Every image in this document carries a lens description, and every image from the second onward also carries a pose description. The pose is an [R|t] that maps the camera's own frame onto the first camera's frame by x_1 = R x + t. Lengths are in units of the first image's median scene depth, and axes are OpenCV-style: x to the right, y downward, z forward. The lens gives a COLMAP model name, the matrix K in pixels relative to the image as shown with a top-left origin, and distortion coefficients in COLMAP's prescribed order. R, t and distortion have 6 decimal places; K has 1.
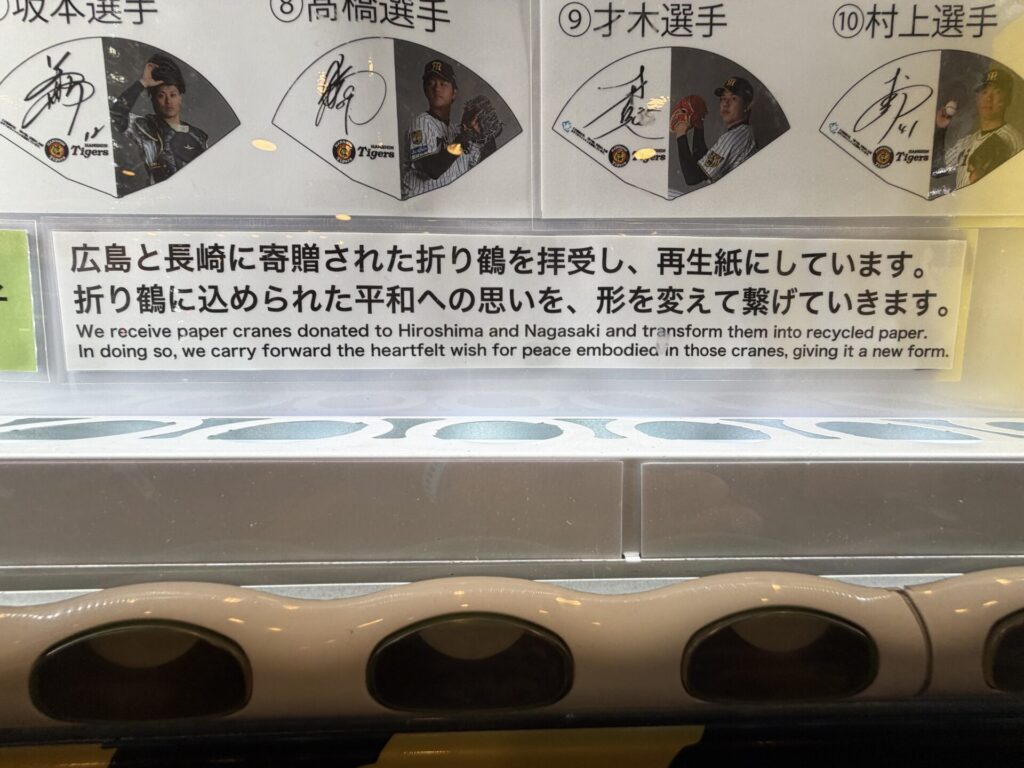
lens RADIAL K [[409.0, 0, 508.5], [0, 409.0, 383.2], [0, 0, 1]] dist [0.002261, 0.000419]
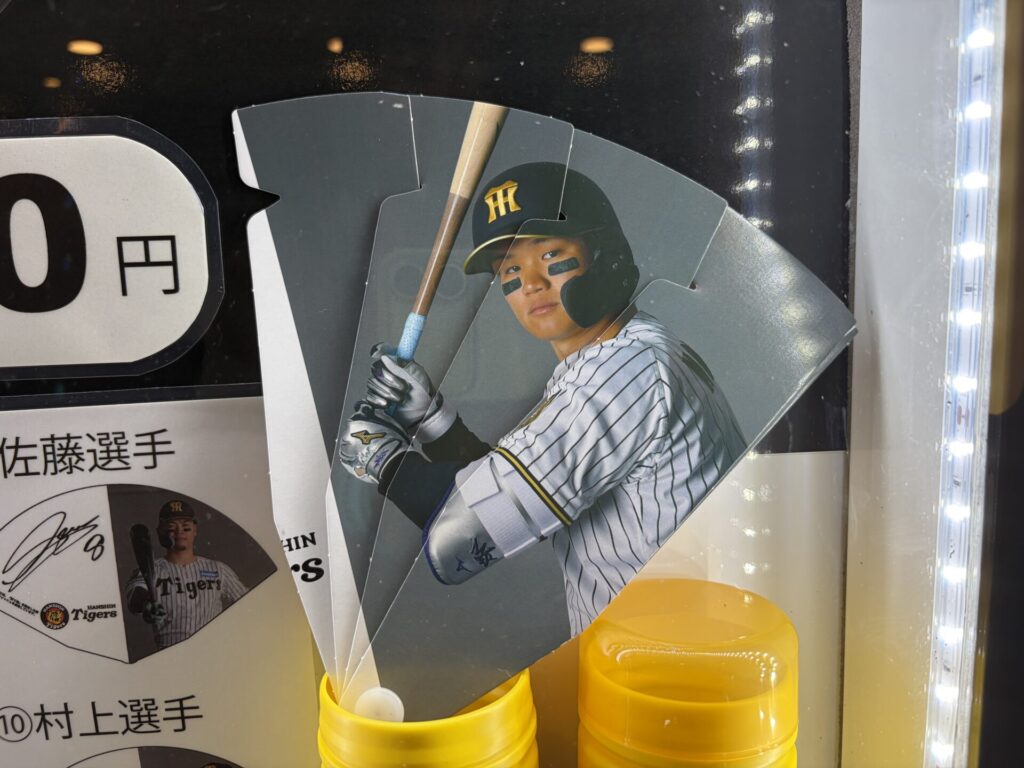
lens RADIAL K [[798.7, 0, 500.2], [0, 798.7, 381.5], [0, 0, 1]] dist [0.068252, -0.158343]
pose [[0.997534, -0.037014, 0.059626, 1.697881], [0.034649, 0.998590, 0.040218, -1.566734], [-0.061030, -0.038052, 0.997410, -0.572587]]
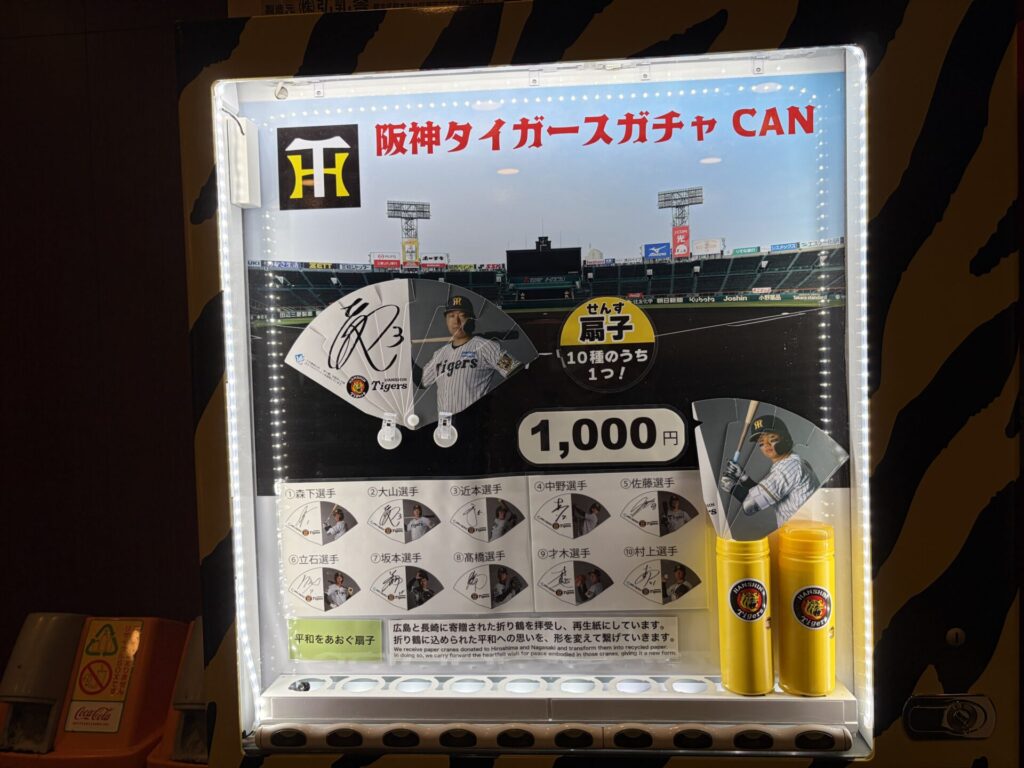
lens RADIAL K [[798.7, 0, 500.2], [0, 798.7, 381.5], [0, 0, 1]] dist [0.068252, -0.158343]
pose [[0.994395, -0.029944, -0.101401, 0.497471], [0.025916, 0.998831, -0.040810, -1.957780], [0.102504, 0.037953, 0.994008, -5.303635]]
